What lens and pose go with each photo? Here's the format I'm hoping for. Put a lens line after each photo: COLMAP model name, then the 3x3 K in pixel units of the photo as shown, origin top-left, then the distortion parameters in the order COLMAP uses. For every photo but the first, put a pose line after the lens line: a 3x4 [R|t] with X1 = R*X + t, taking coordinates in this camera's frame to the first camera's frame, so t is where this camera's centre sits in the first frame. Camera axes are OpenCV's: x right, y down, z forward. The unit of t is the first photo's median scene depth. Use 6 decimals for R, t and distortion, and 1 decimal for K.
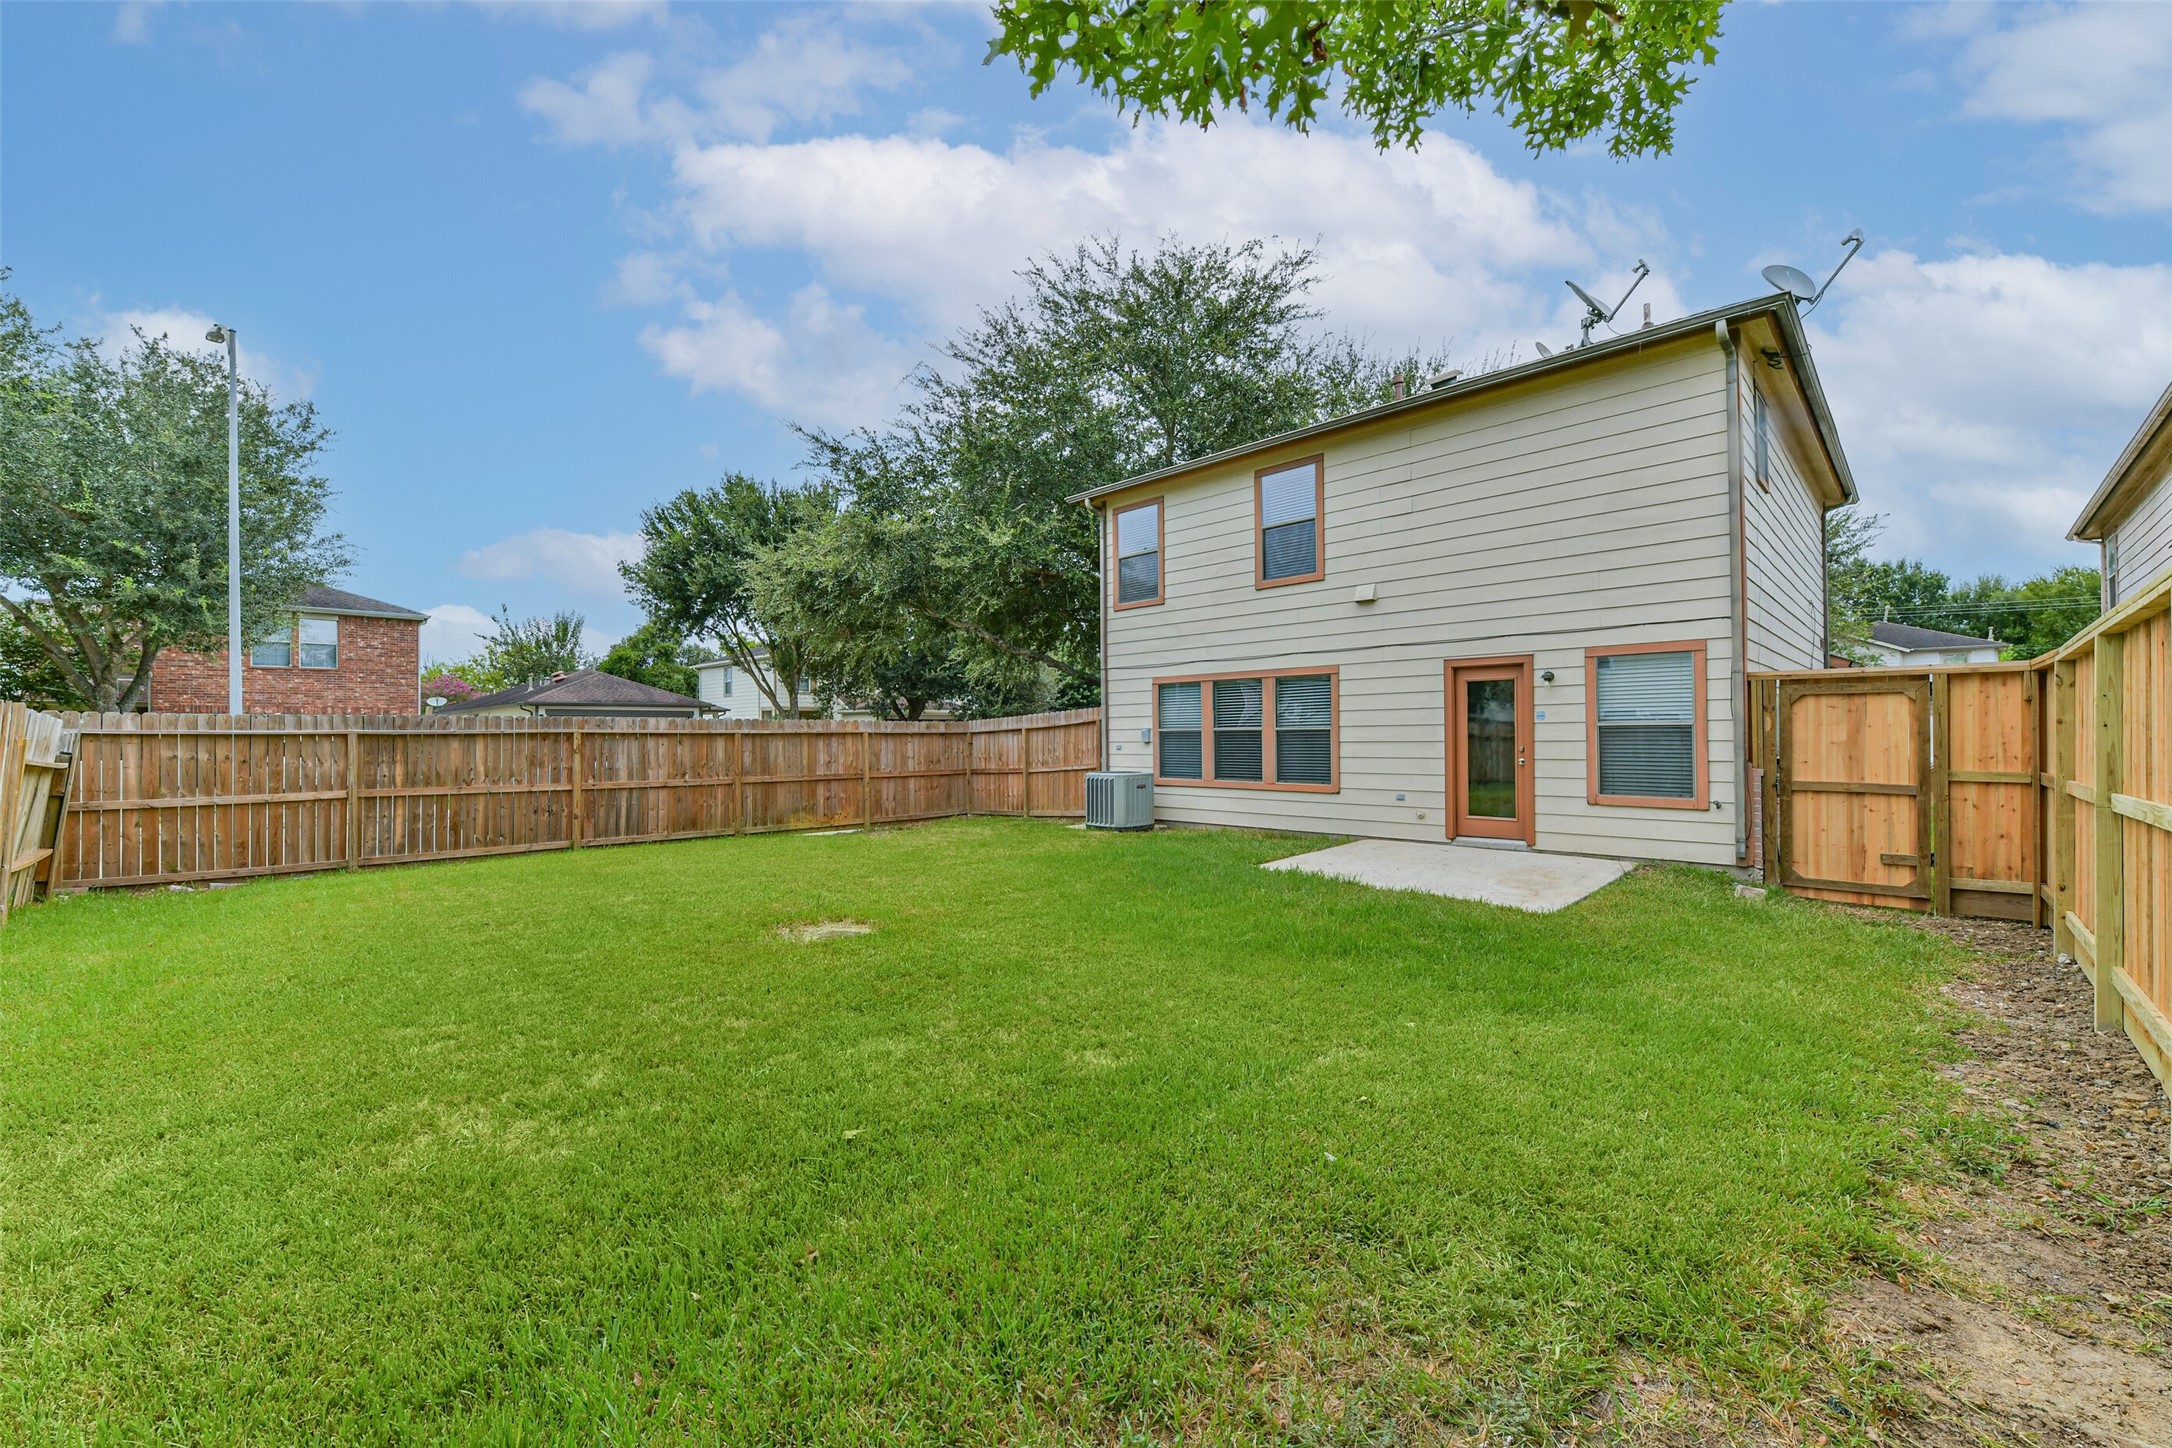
lens RADIAL K [[882.0, 0, 1089.4], [0, 882.0, 724.9], [0, 0, 1]] dist [0.026495, -0.011298]
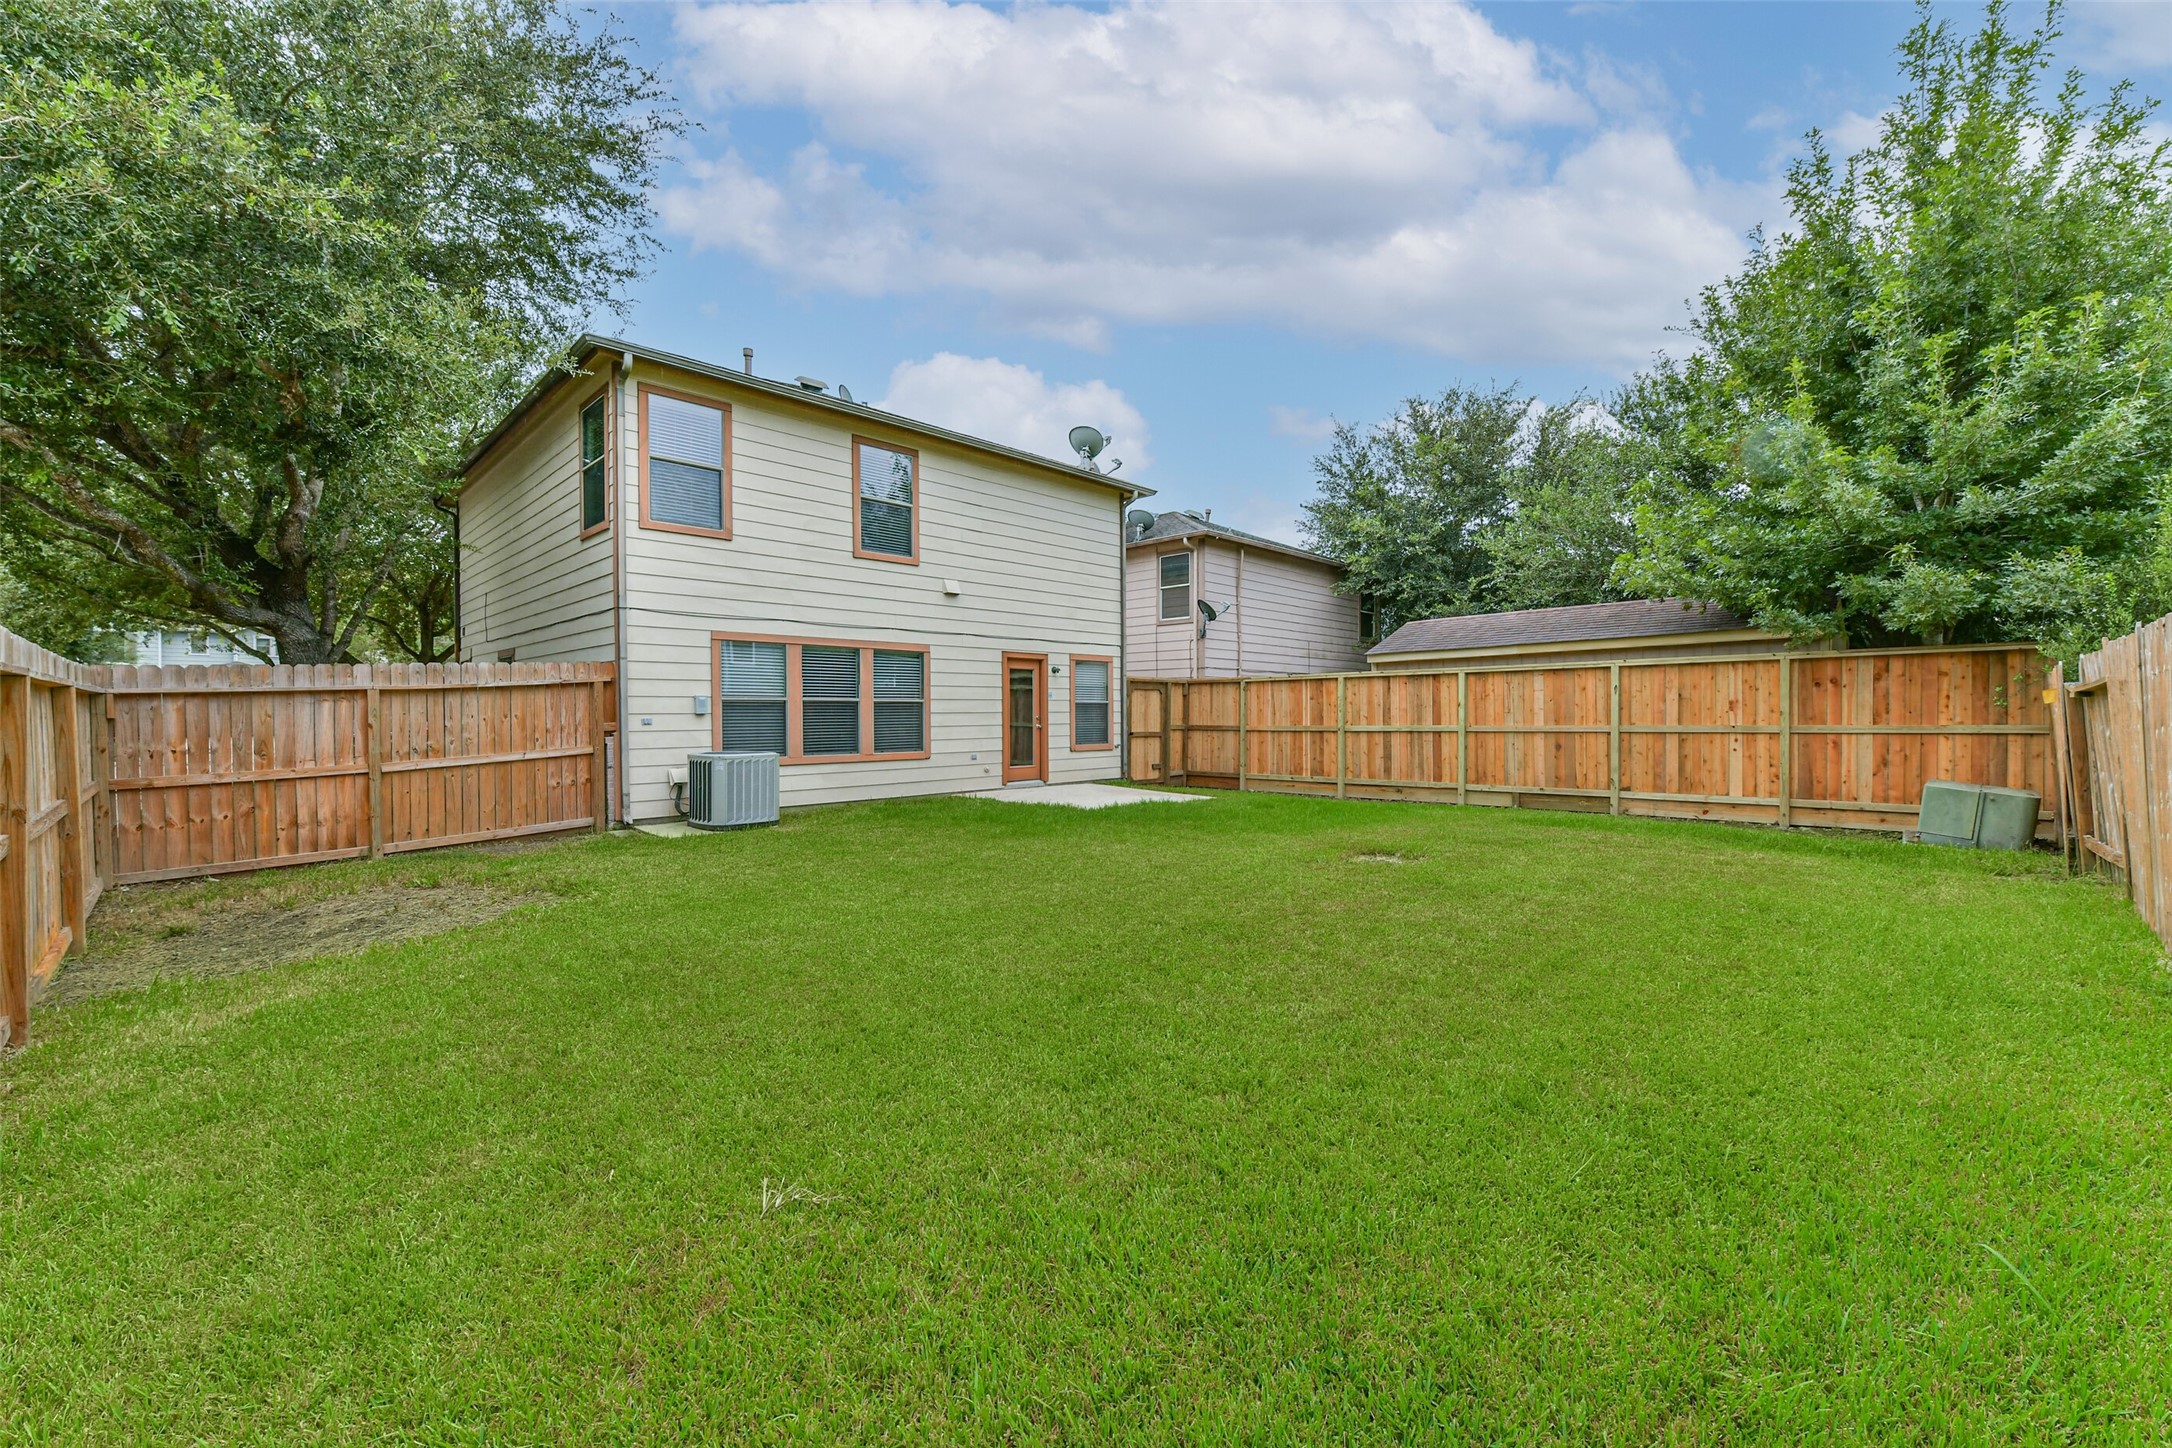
lens RADIAL K [[882.0, 0, 1089.4], [0, 882.0, 724.9], [0, 0, 1]] dist [0.026495, -0.011298]
pose [[-0.009001, -0.007722, 0.999930, -0.852926], [-0.009128, 0.999929, 0.007640, 0.023963], [-0.999918, -0.009059, -0.009071, 0.806567]]
